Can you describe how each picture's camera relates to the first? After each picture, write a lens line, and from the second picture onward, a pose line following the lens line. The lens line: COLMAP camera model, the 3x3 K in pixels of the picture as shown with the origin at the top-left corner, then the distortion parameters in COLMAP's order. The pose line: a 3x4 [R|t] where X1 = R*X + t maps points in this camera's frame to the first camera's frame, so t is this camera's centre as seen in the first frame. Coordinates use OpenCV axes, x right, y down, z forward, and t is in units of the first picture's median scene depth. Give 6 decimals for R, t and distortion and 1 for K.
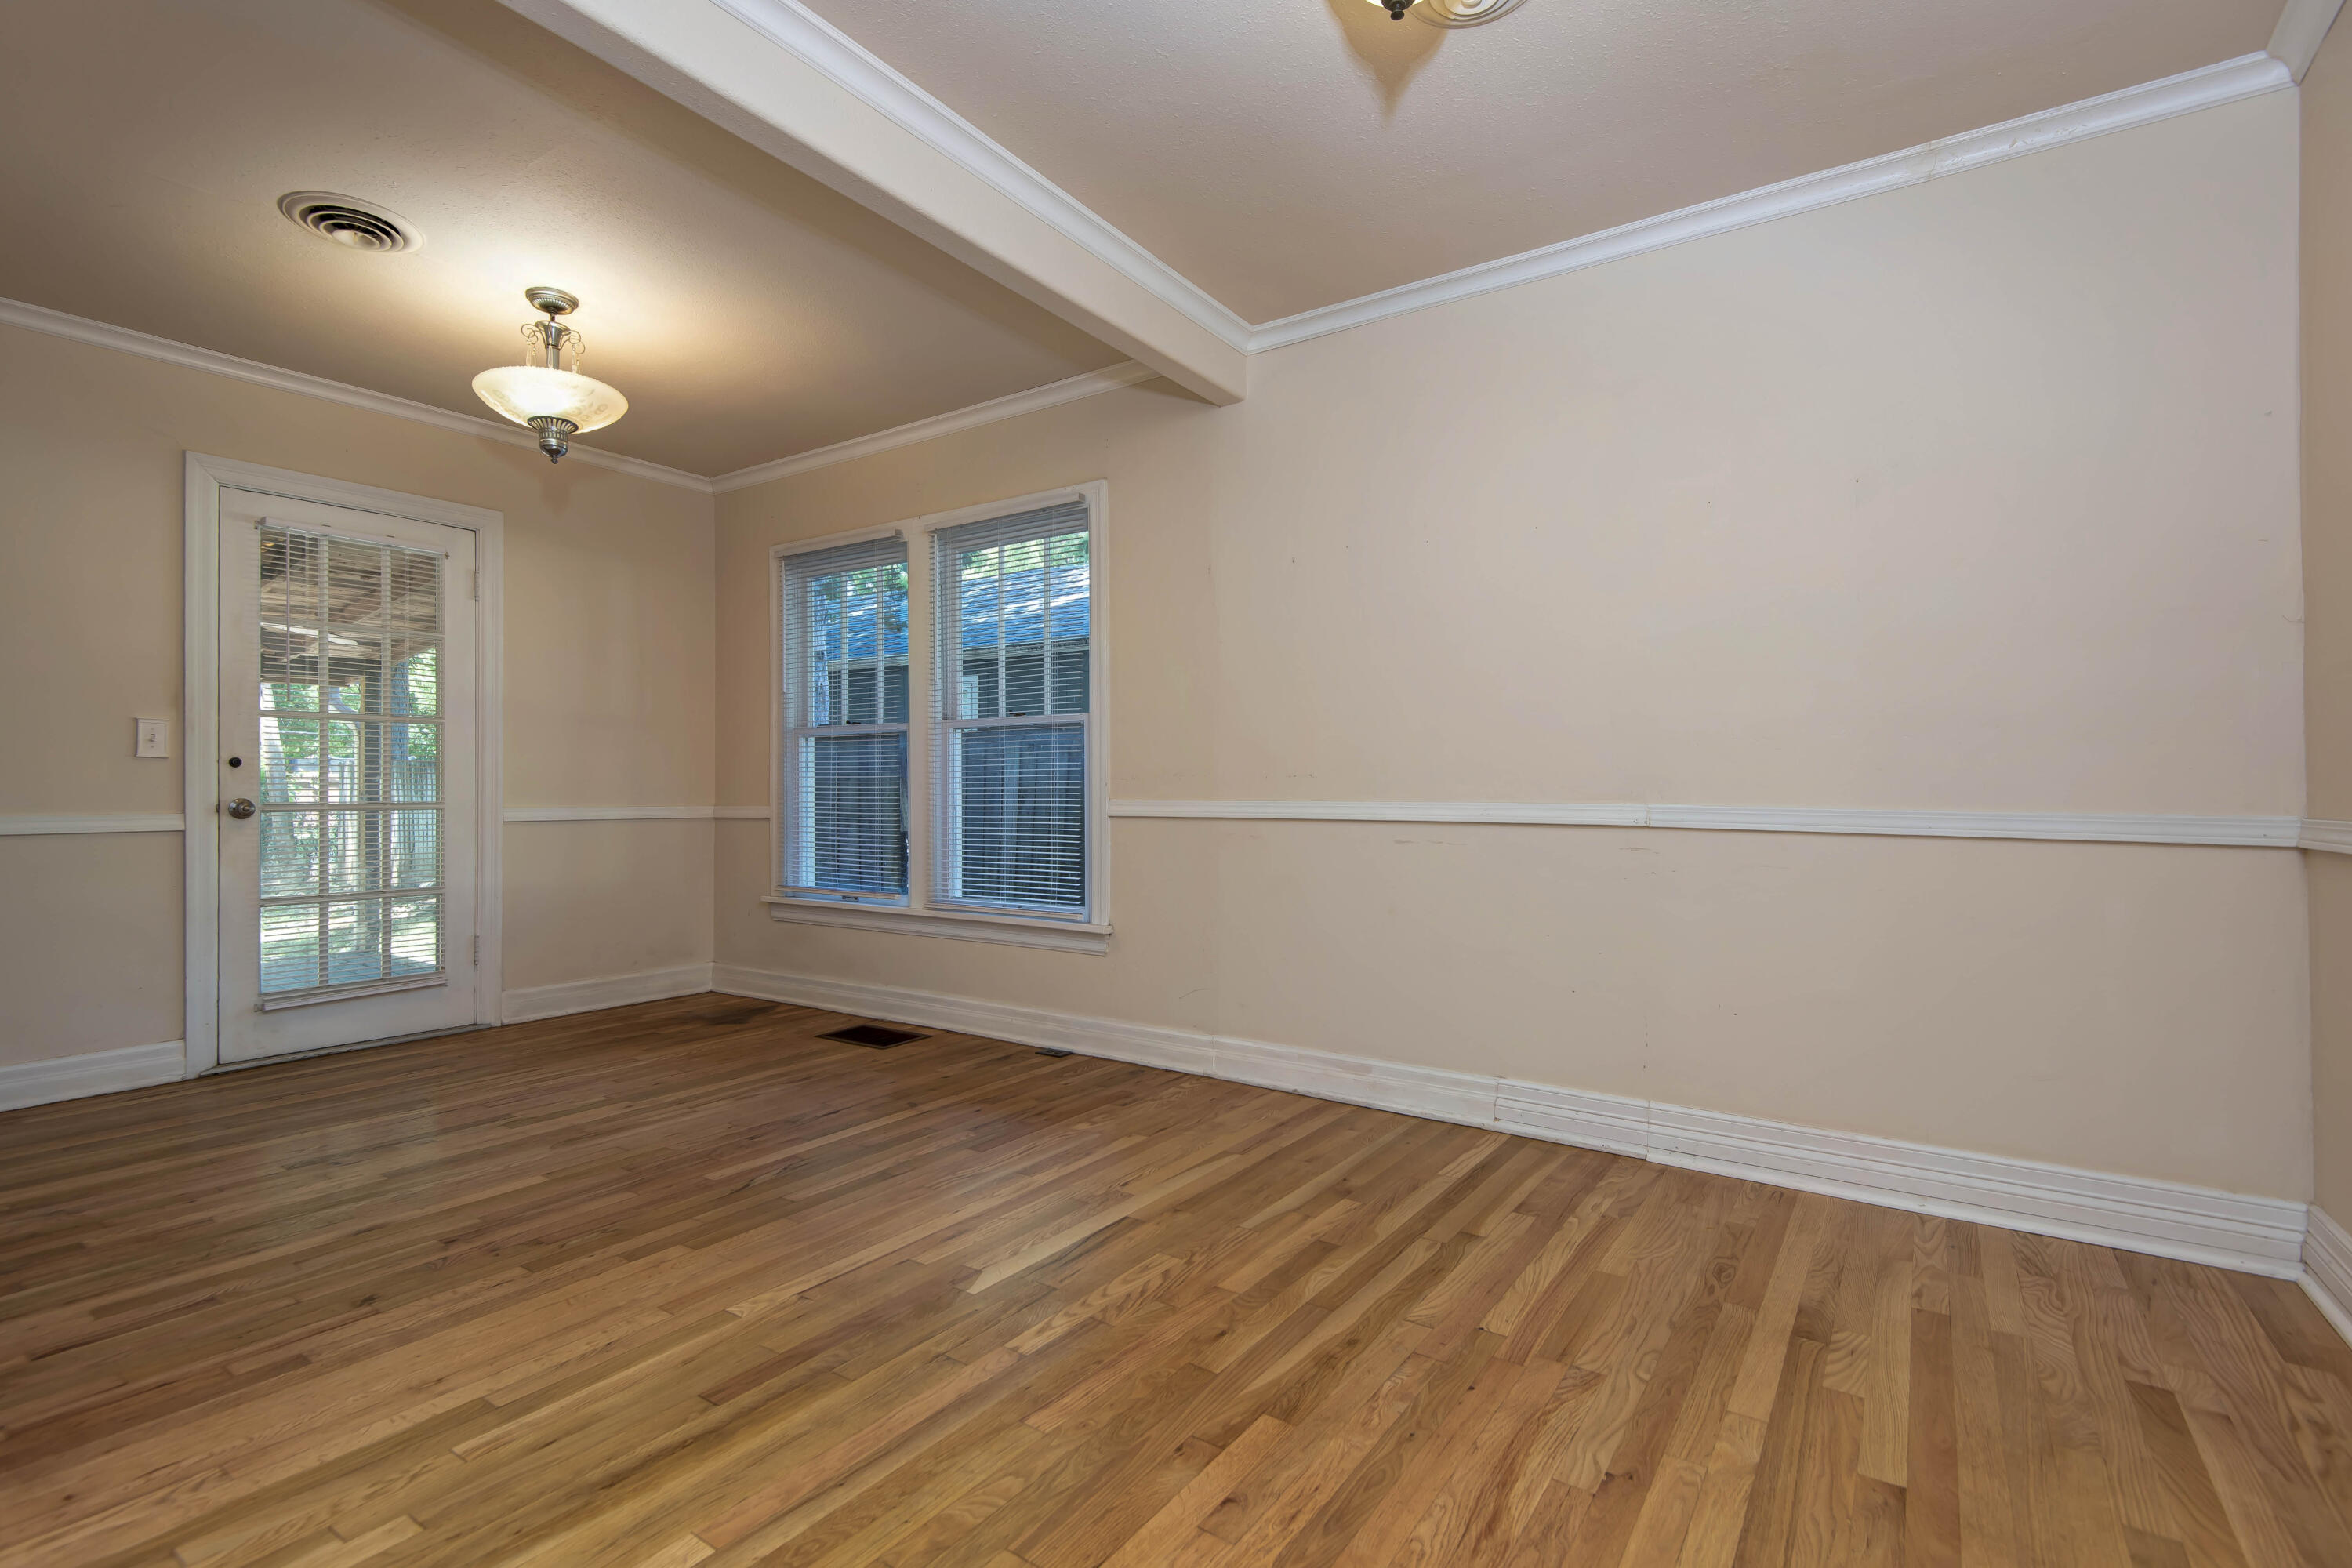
lens RADIAL K [[1085.9, 0, 1168.0], [0, 1085.9, 789.8], [0, 0, 1]] dist [0.011267, -0.001164]
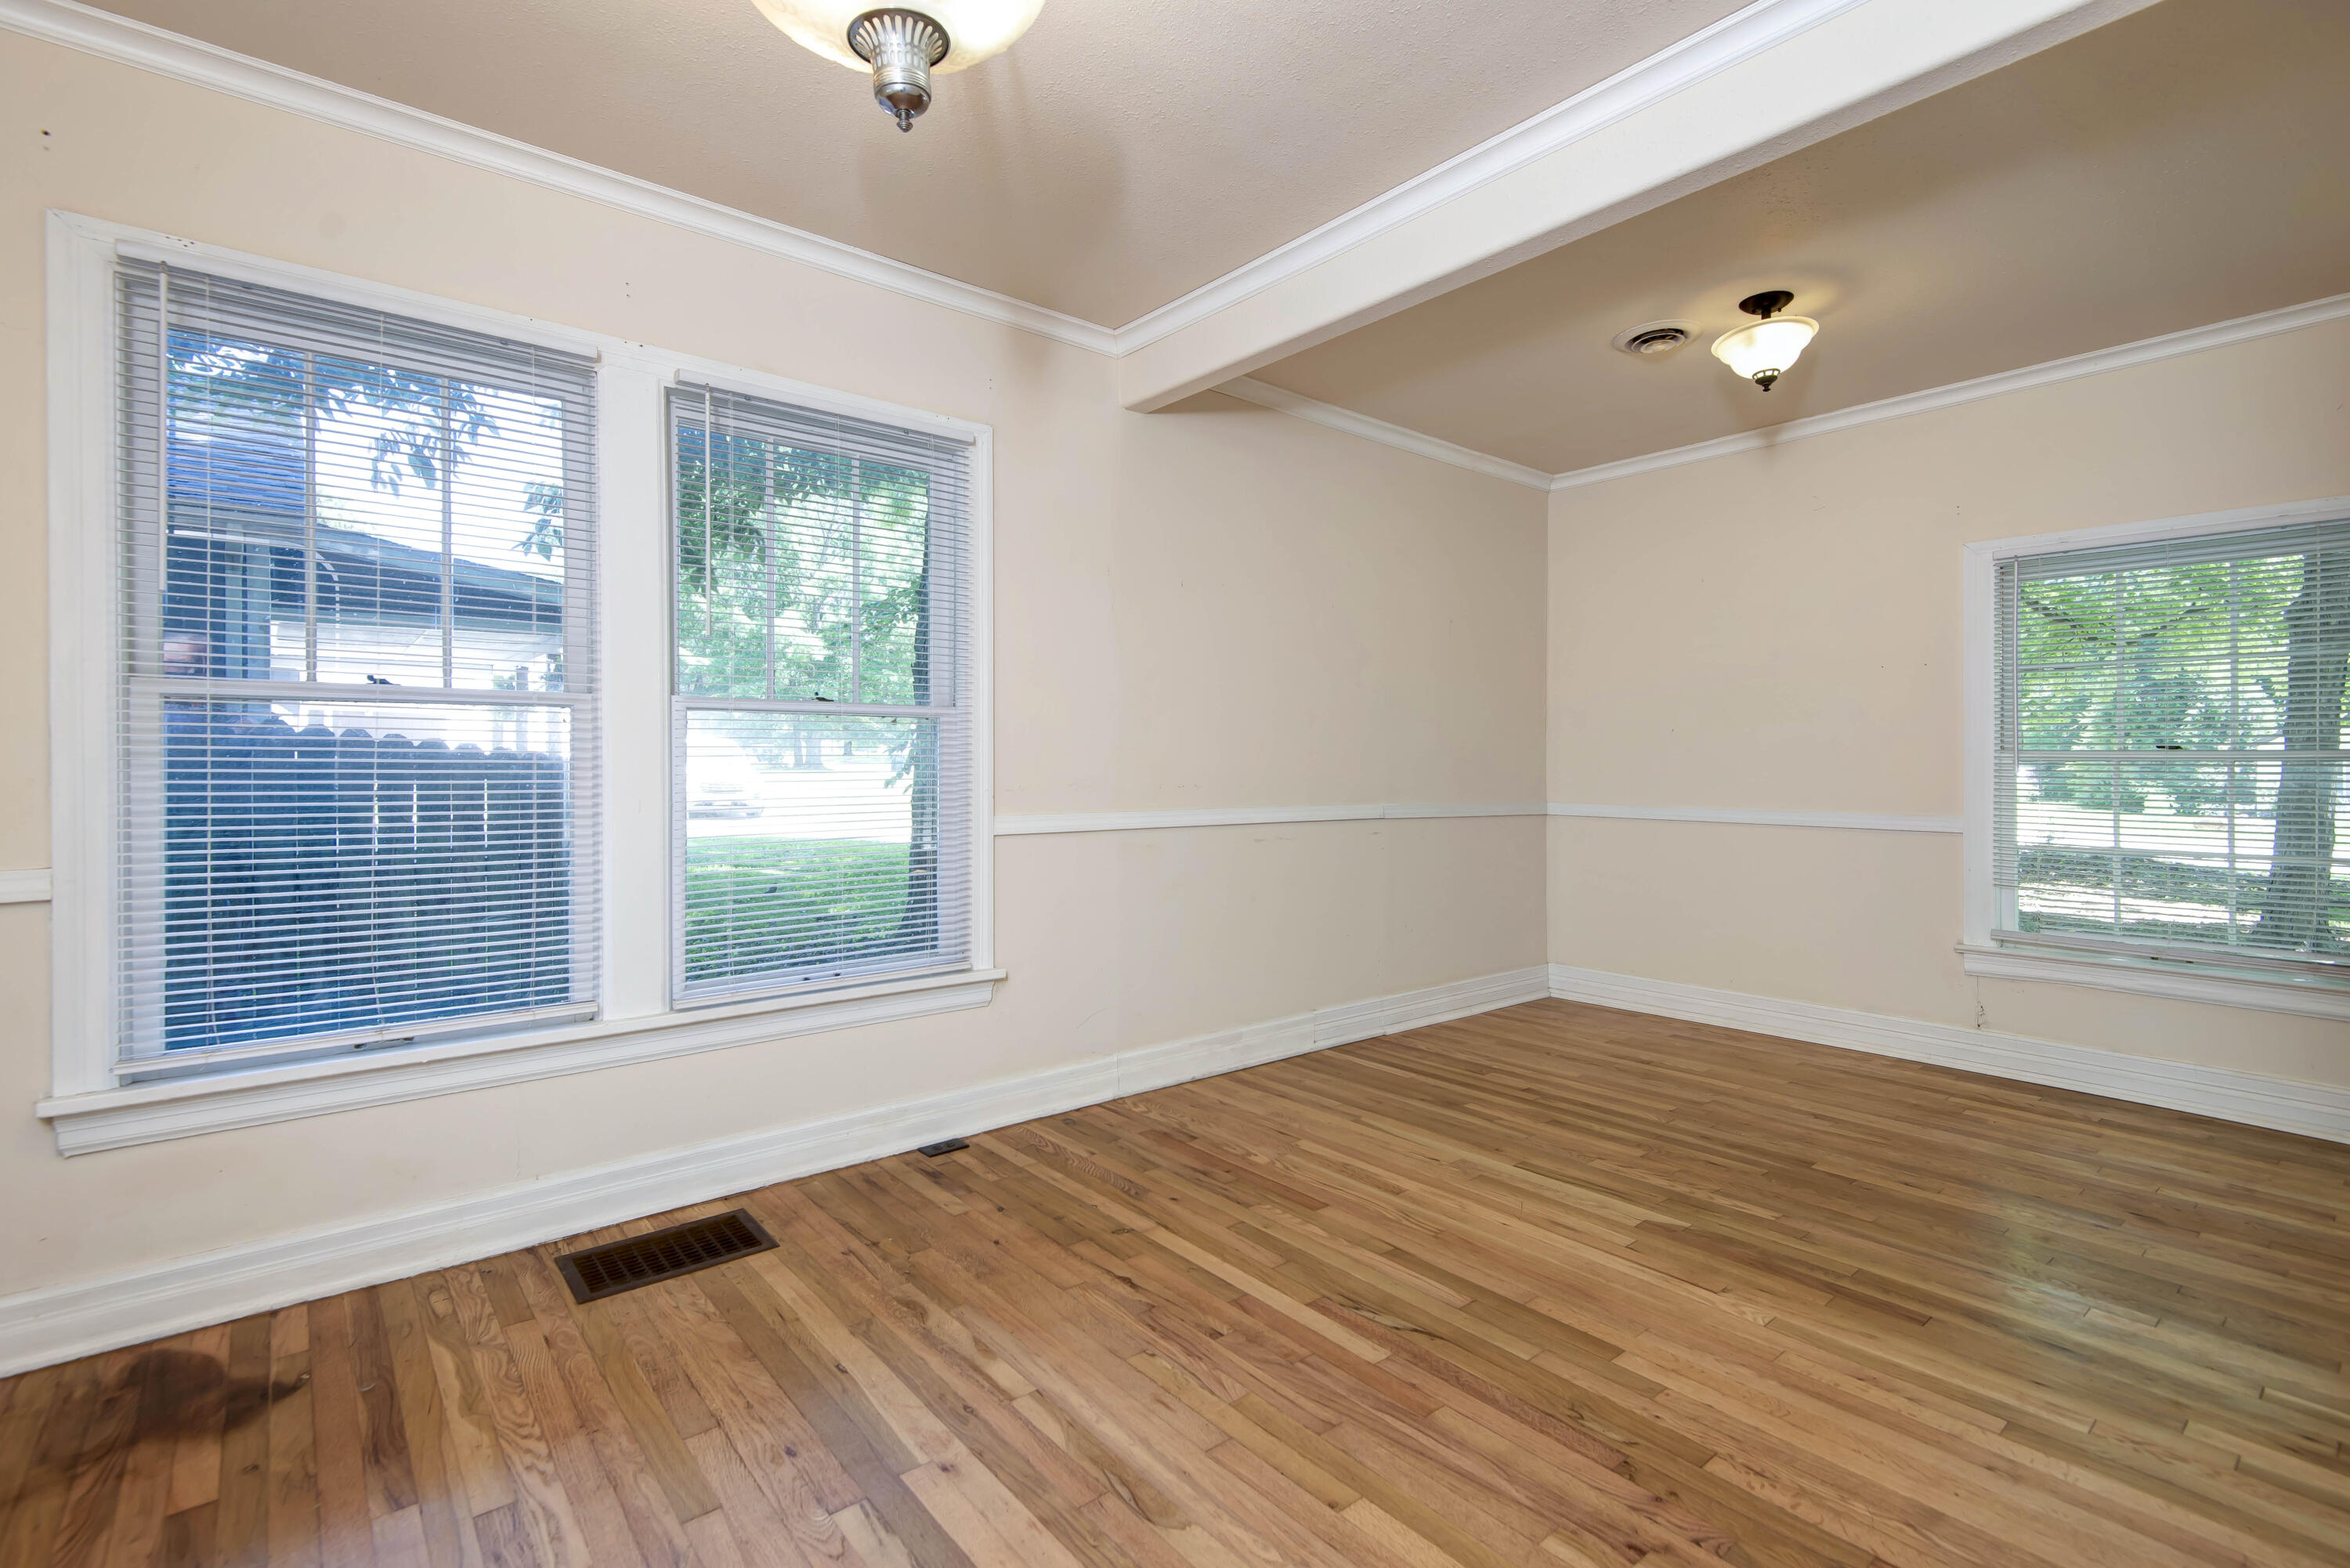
lens RADIAL K [[1084.9, 0, 1165.4], [0, 1084.9, 772.9], [0, 0, 1]] dist [0.011267, -0.001164]
pose [[0.278469, -0.017617, 0.960284, -1.131572], [-0.008982, 0.999740, 0.020945, -0.056377], [-0.960403, -0.014458, 0.278238, 0.909878]]
